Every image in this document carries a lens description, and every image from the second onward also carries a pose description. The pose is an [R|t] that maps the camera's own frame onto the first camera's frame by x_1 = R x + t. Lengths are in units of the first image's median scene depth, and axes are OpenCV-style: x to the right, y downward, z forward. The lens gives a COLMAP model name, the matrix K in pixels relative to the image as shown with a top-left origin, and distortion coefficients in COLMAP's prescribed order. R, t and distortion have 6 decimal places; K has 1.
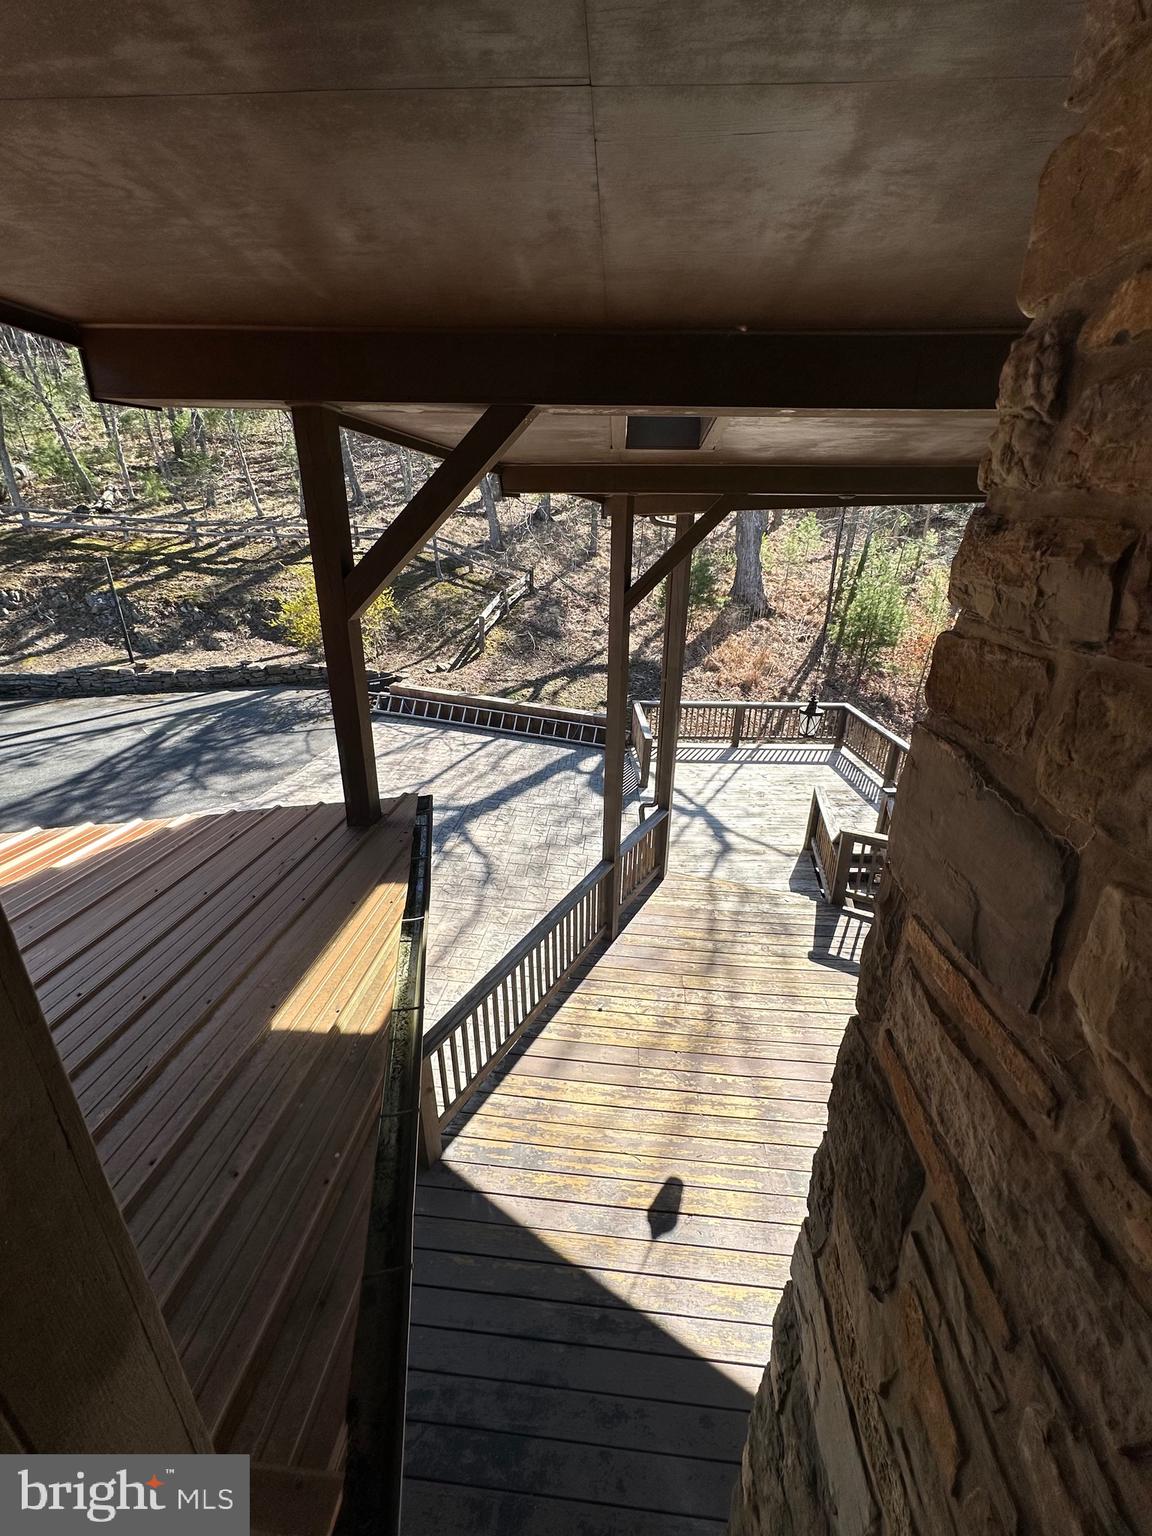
lens RADIAL K [[613.3, 0, 585.0], [0, 613.3, 766.9], [0, 0, 1]] dist [-0.002100, 0.000598]
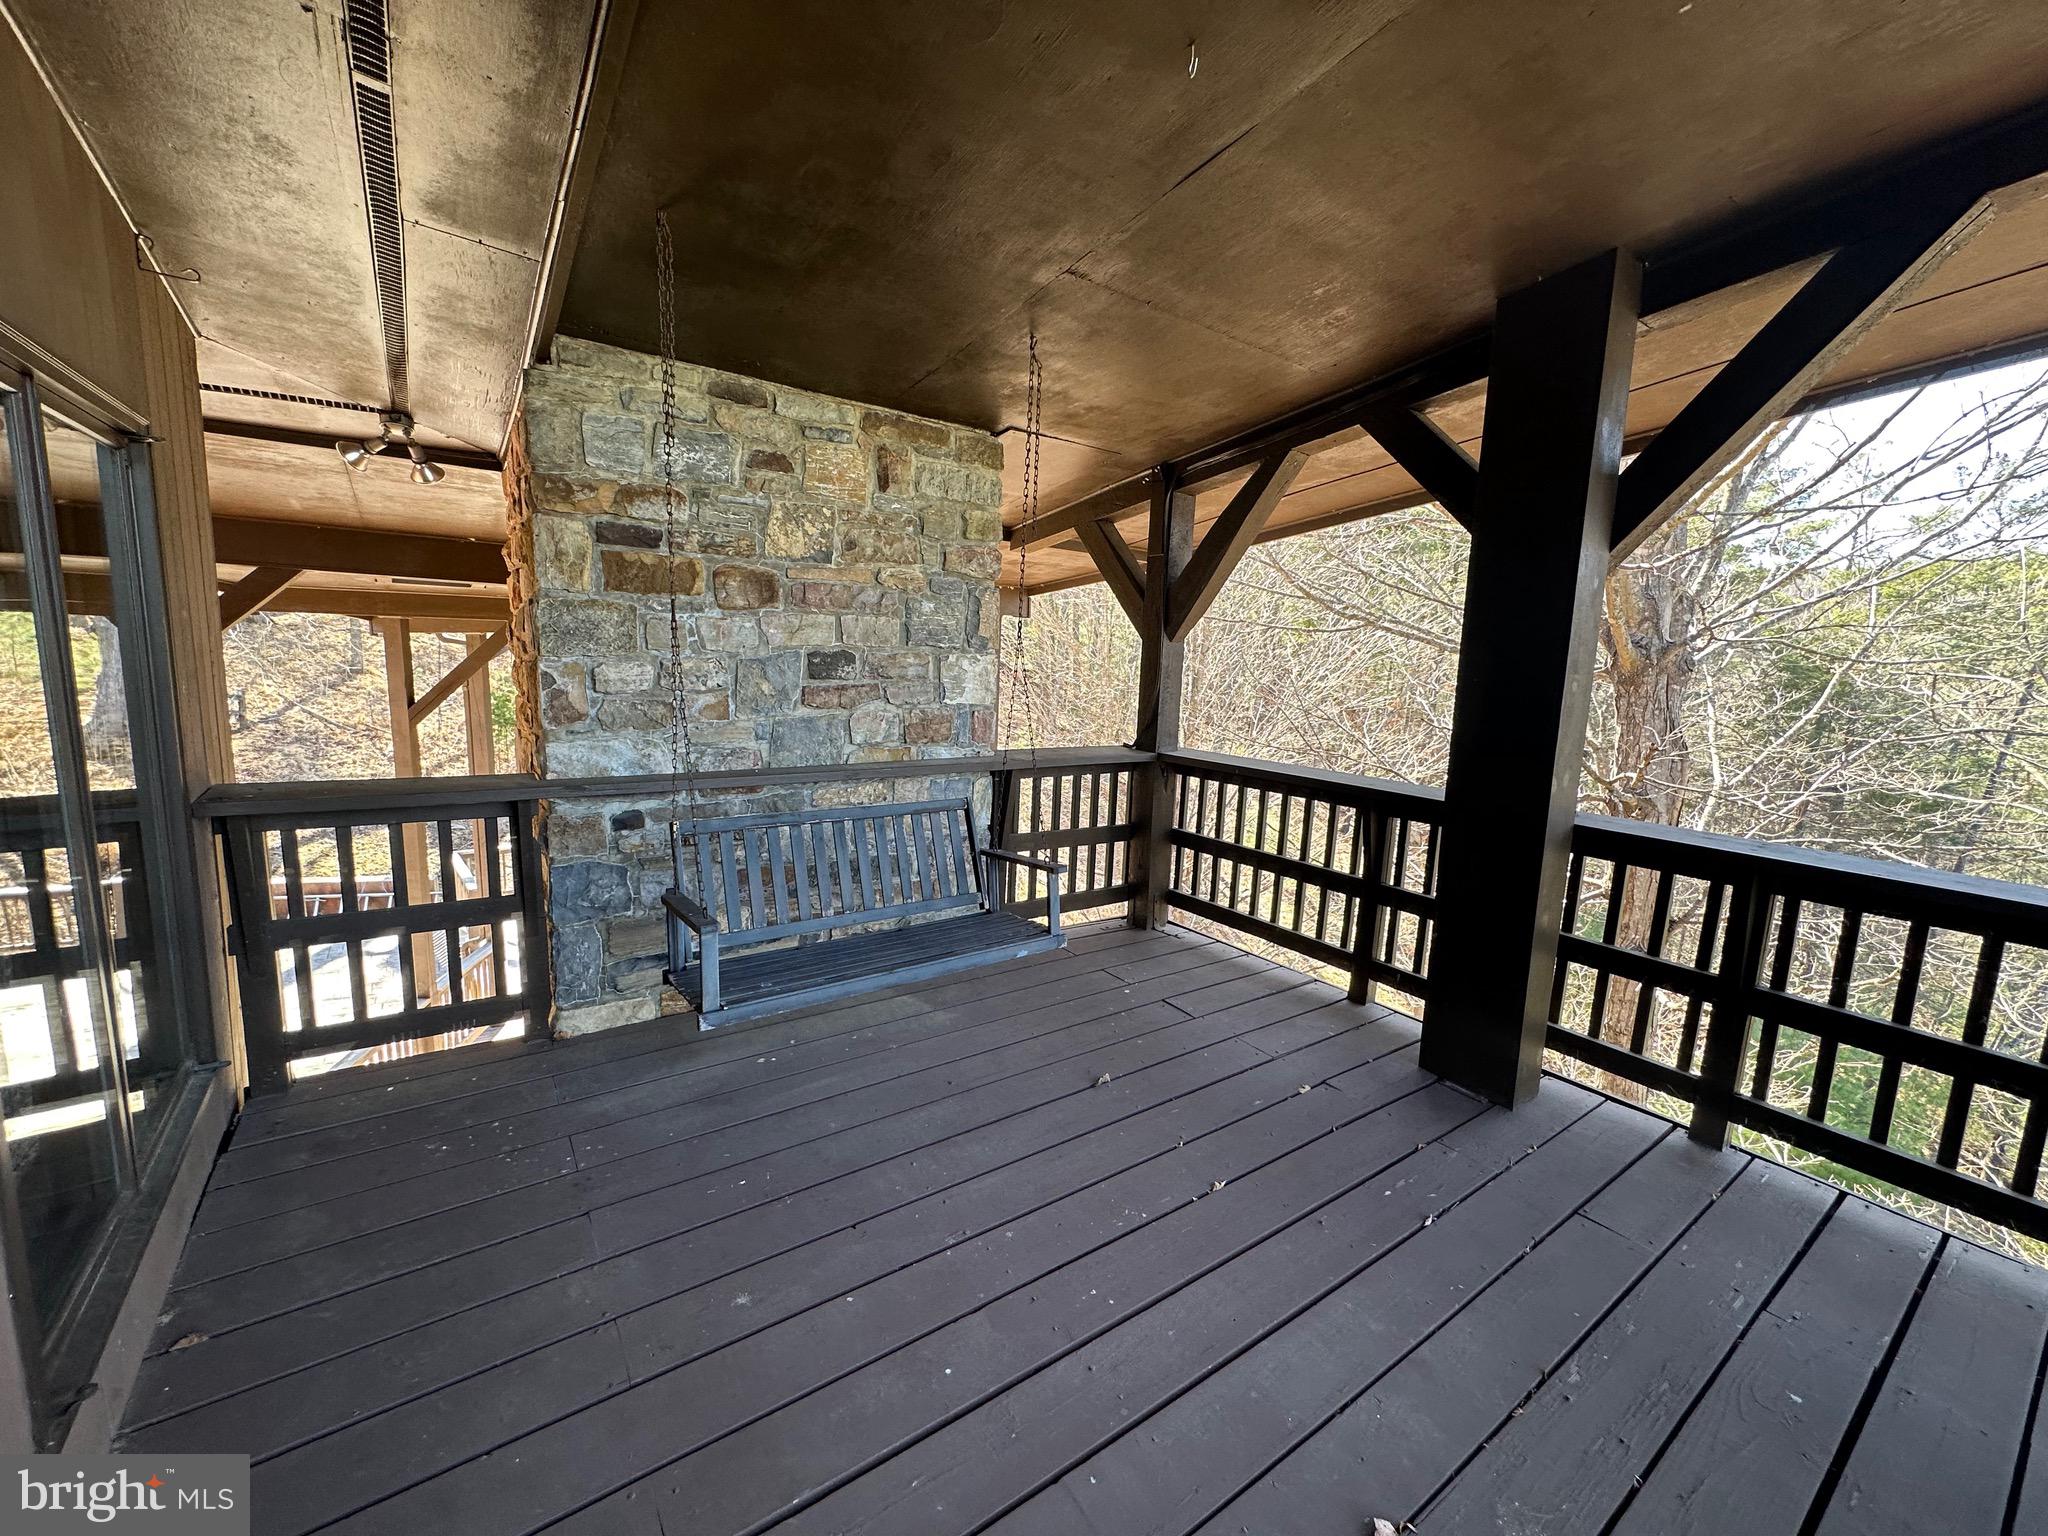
lens RADIAL K [[817.7, 0, 1024.9], [0, 817.7, 772.6], [0, 0, 1]] dist [-0.002100, 0.000598]
pose [[0.766751, -0.084504, 0.636359, -0.008854], [0.215095, 0.967814, -0.130650, 0.078107], [-0.604836, 0.237054, 0.760249, -0.219963]]
